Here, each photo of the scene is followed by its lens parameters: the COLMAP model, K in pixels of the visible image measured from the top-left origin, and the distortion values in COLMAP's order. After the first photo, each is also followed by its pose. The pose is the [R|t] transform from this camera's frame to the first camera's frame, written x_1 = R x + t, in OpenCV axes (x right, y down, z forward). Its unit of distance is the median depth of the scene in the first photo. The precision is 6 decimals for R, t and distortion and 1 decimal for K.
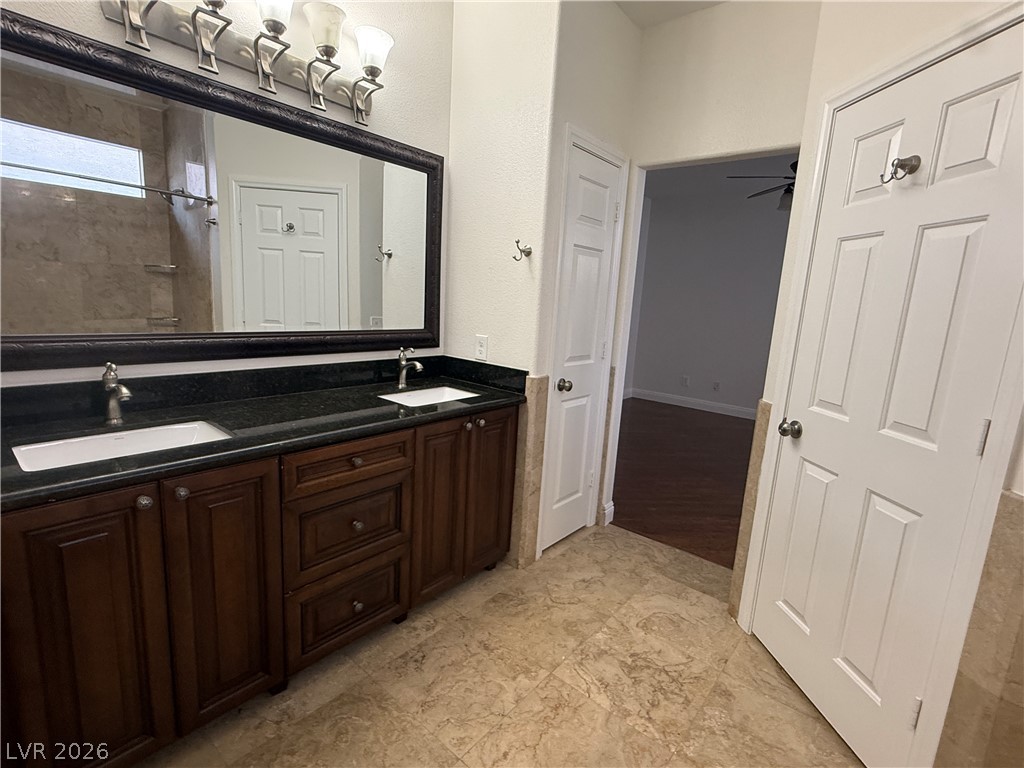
lens RADIAL K [[490.7, 0, 513.9], [0, 490.7, 380.8], [0, 0, 1]] dist [-0.003160, 0.001849]
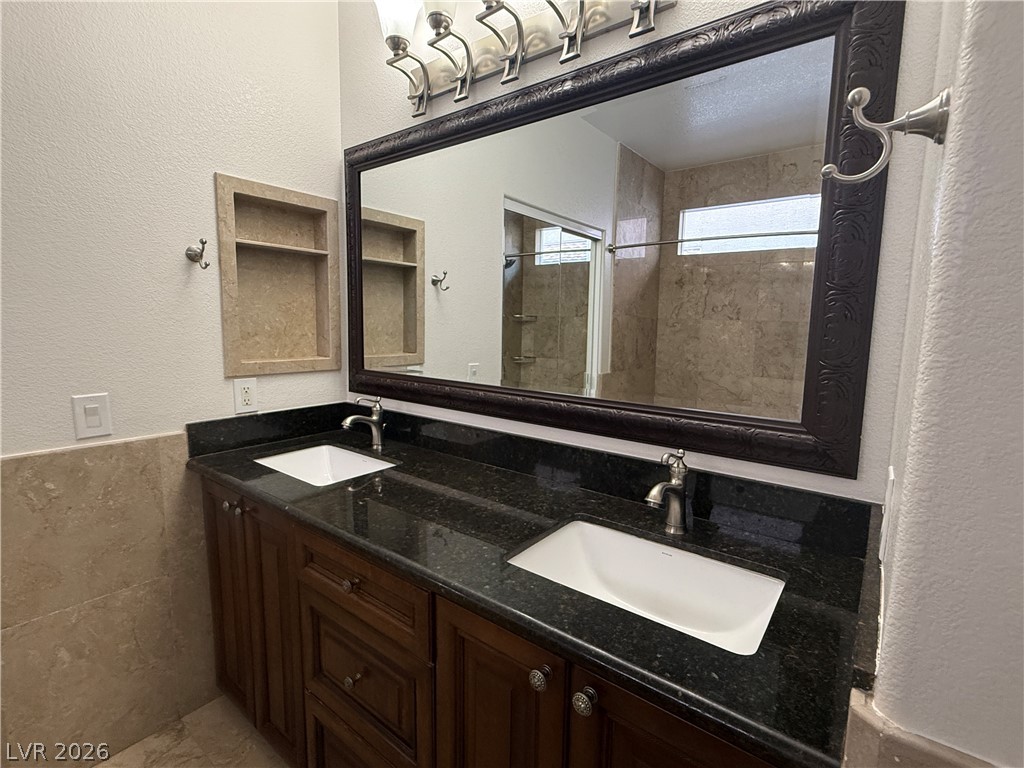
lens RADIAL K [[490.7, 0, 506.3], [0, 490.7, 383.9], [0, 0, 1]] dist [-0.003160, 0.001849]
pose [[0.052572, 0.071641, -0.996044, 0.265454], [-0.196766, 0.978613, 0.060002, -0.146331], [0.979040, 0.192833, 0.065544, 0.934997]]
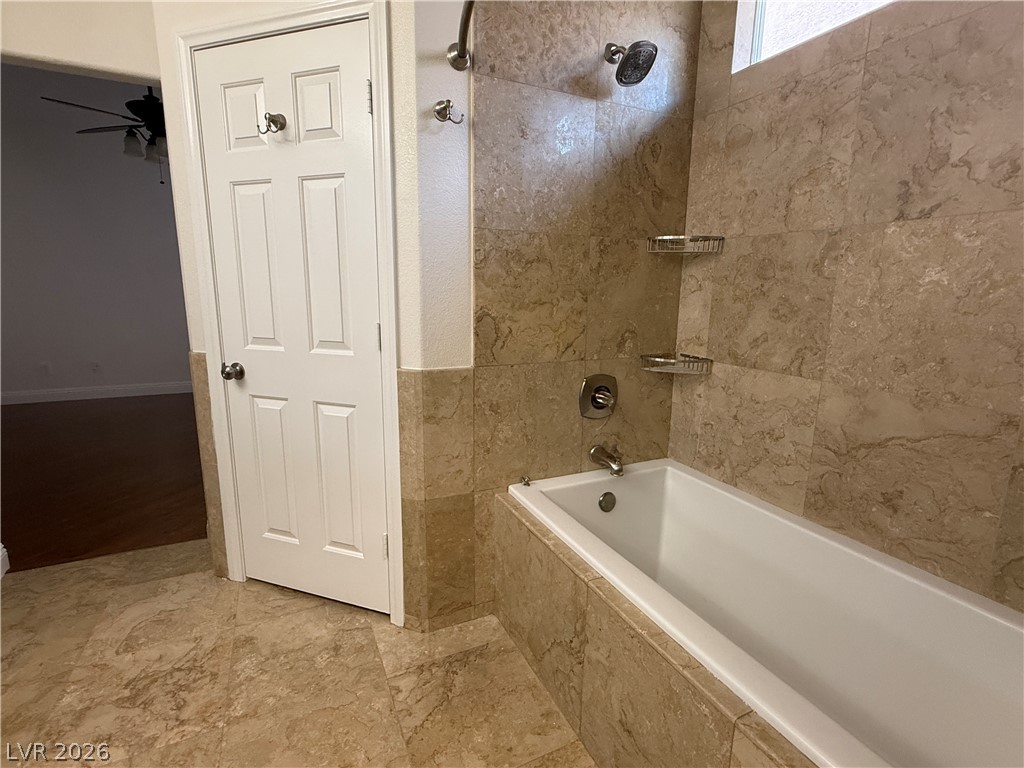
lens RADIAL K [[490.7, 0, 510.5], [0, 490.7, 385.9], [0, 0, 1]] dist [-0.003160, 0.001849]
pose [[0.404691, -0.226598, 0.885933, -0.116731], [0.170240, 0.970545, 0.170475, 0.052647], [-0.898467, 0.081832, 0.431347, 0.042023]]
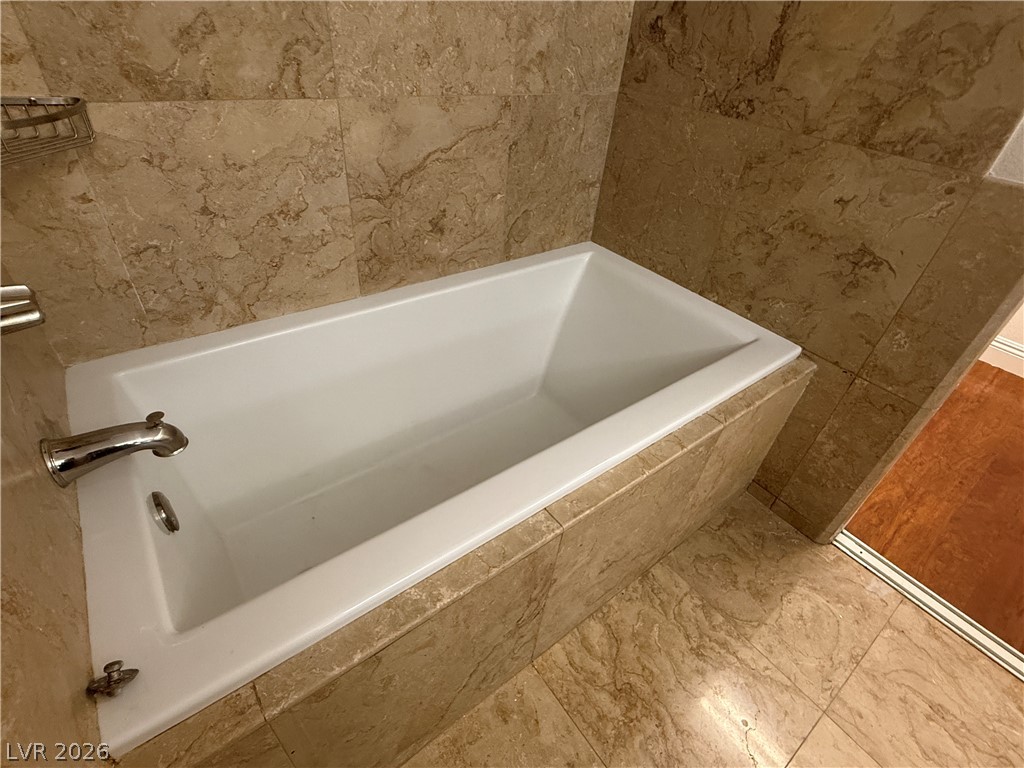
lens RADIAL K [[490.7, 0, 507.1], [0, 490.7, 384.6], [0, 0, 1]] dist [-0.003160, 0.001849]
pose [[-0.968423, -0.234064, 0.085851, 0.449841], [-0.093400, 0.659888, 0.745536, 0.058640], [-0.231155, 0.713976, -0.660913, 0.423622]]
